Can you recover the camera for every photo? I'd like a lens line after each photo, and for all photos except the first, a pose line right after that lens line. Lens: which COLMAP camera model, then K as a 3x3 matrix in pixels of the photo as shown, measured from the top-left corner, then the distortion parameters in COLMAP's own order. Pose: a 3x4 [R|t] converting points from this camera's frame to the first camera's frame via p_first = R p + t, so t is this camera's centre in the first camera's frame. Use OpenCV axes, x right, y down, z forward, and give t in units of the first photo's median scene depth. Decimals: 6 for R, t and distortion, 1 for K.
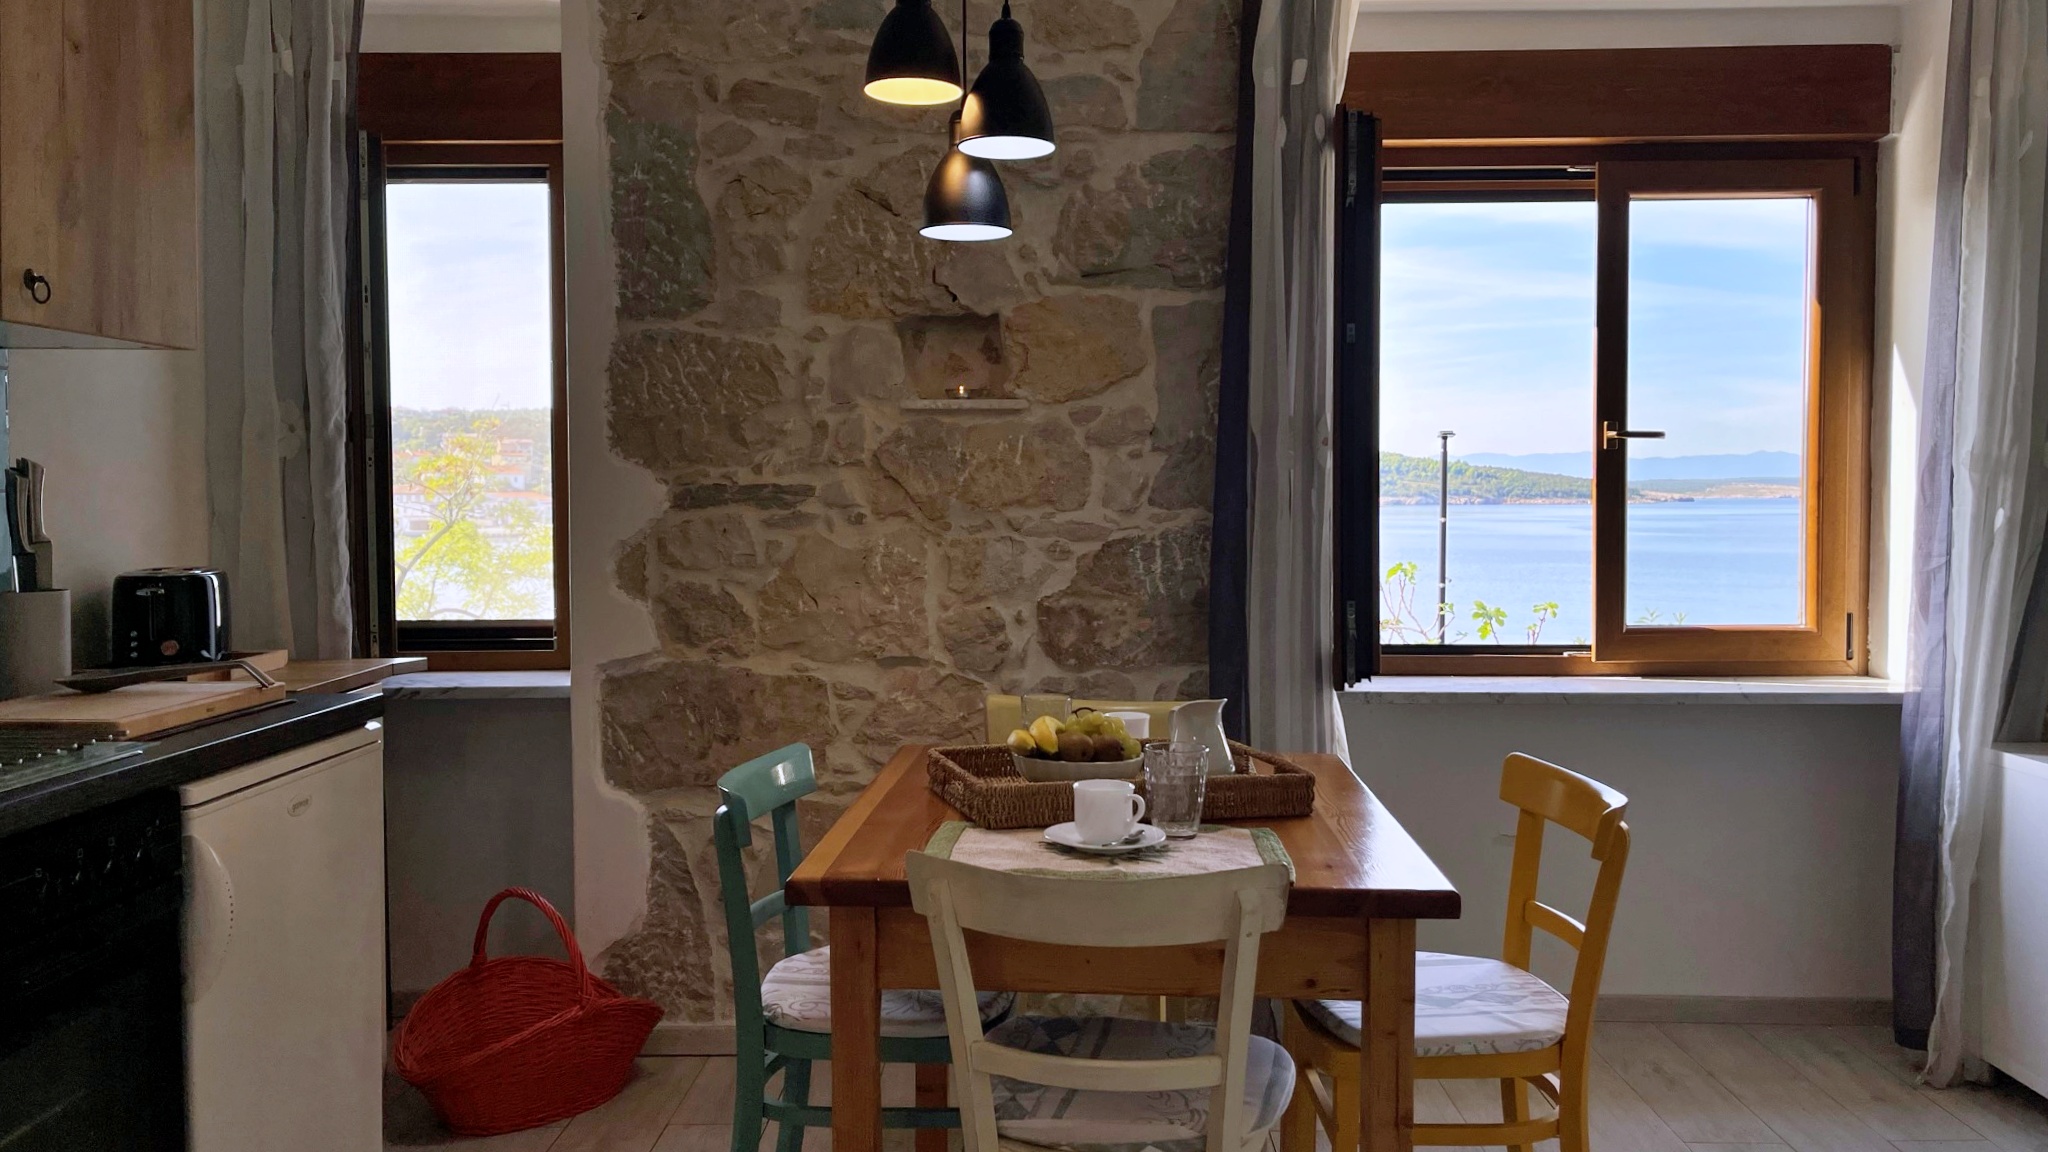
lens RADIAL K [[1579.5, 0, 1055.4], [0, 1579.5, 554.4], [0, 0, 1]] dist [0.103753, -0.167867]
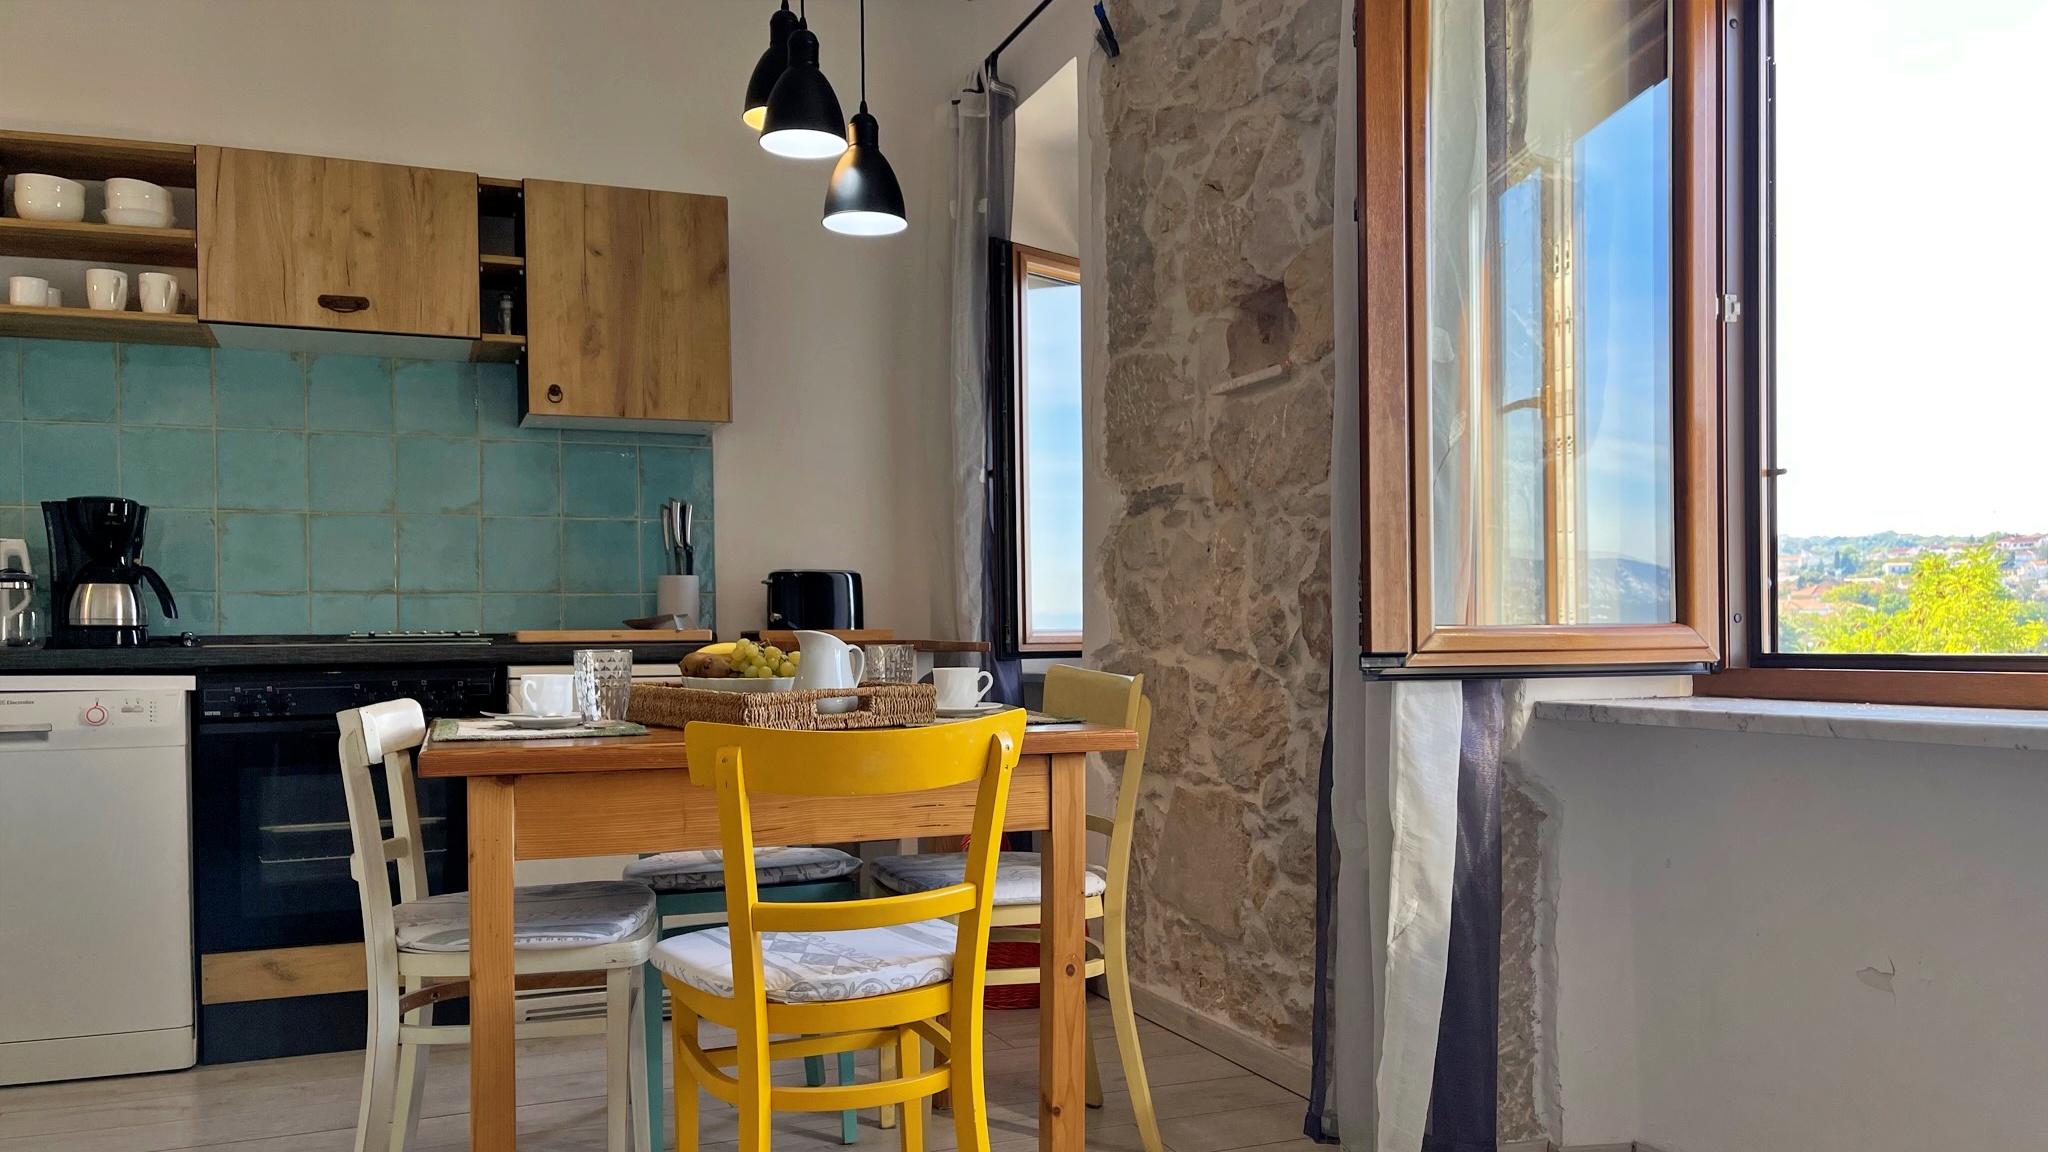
lens RADIAL K [[1566.0, 0, 1033.0], [0, 1566.0, 657.6], [0, 0, 1]] dist [0.063832, -0.073279]
pose [[0.379413, 0.007572, -0.925196, 0.755893], [-0.023047, 0.999734, -0.001269, 0.073970], [0.924940, 0.021805, 0.379486, 0.524180]]
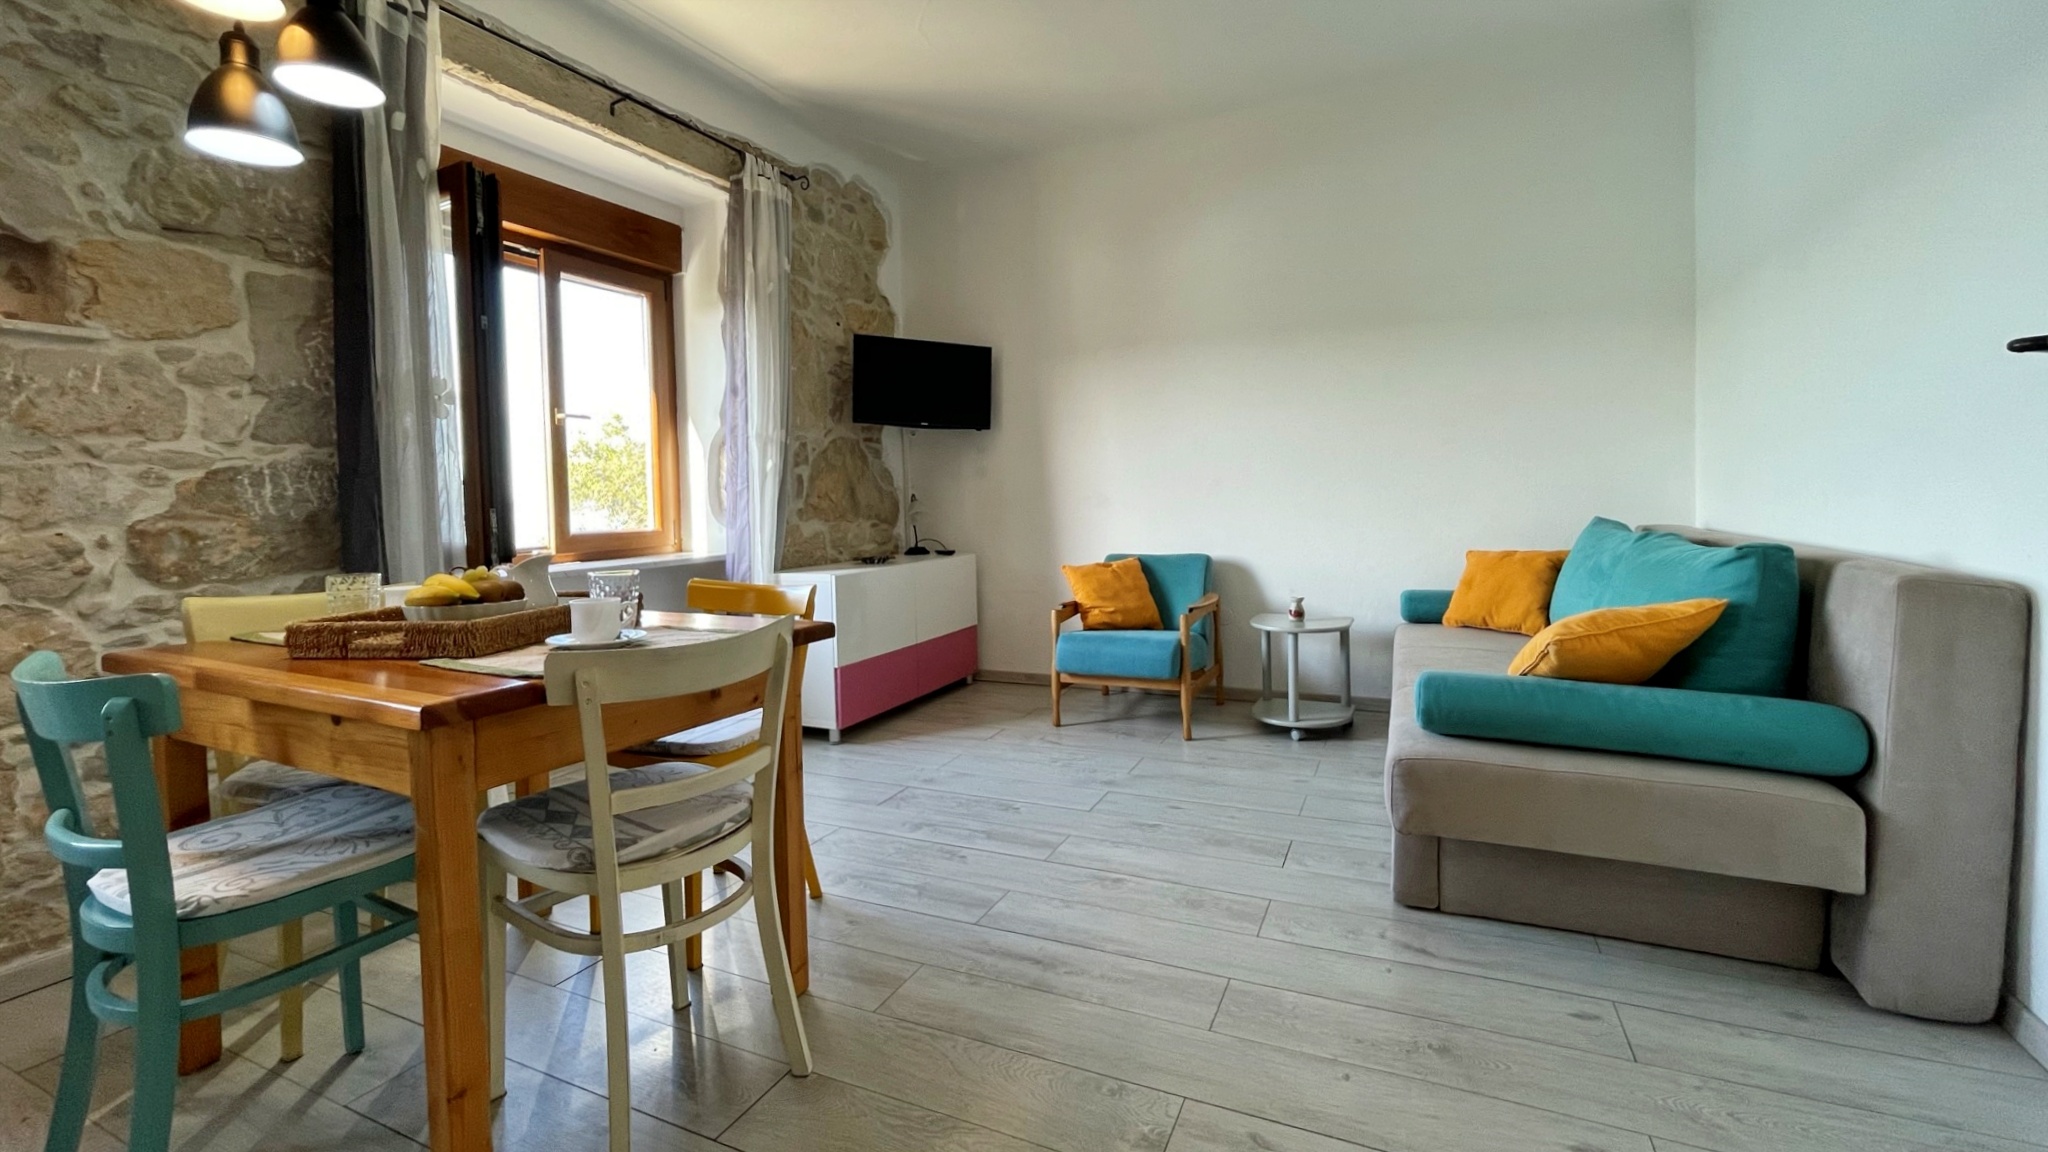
lens RADIAL K [[856.6, 0, 1014.7], [0, 856.6, 523.1], [0, 0, 1]] dist [0.002996, -0.000499]
pose [[0.424229, -0.036071, 0.904836, -0.279102], [0.056297, 0.998324, 0.013404, 0.053945], [-0.903803, 0.045253, 0.425548, 0.220668]]
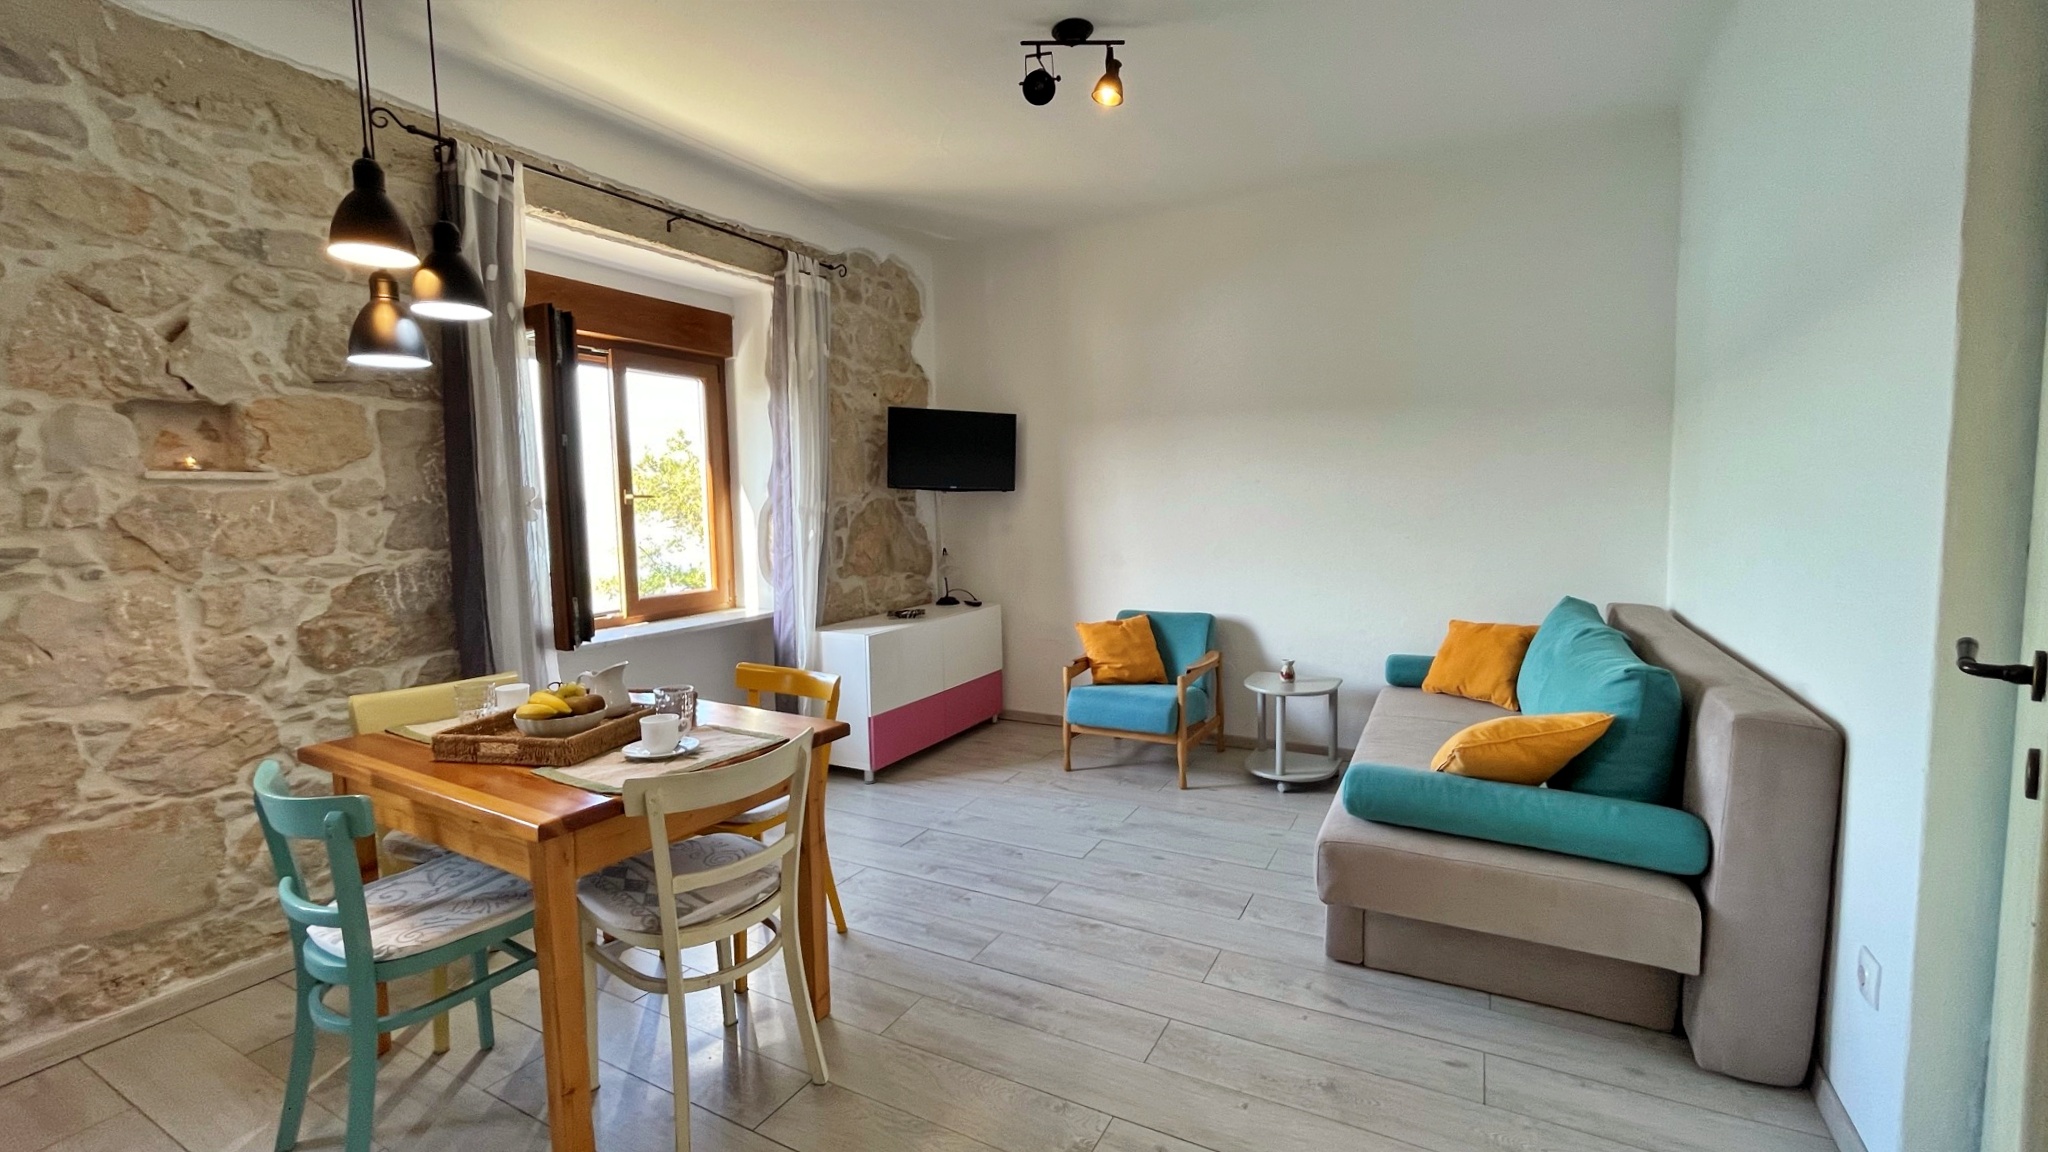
lens RADIAL K [[850.8, 0, 1013.9], [0, 850.8, 567.7], [0, 0, 1]] dist [-0.001685, 0.002580]
pose [[0.480871, -0.076810, 0.873421, -0.341290], [0.051671, 0.996907, 0.059221, -0.030051], [-0.875268, 0.016653, 0.483352, 0.130114]]
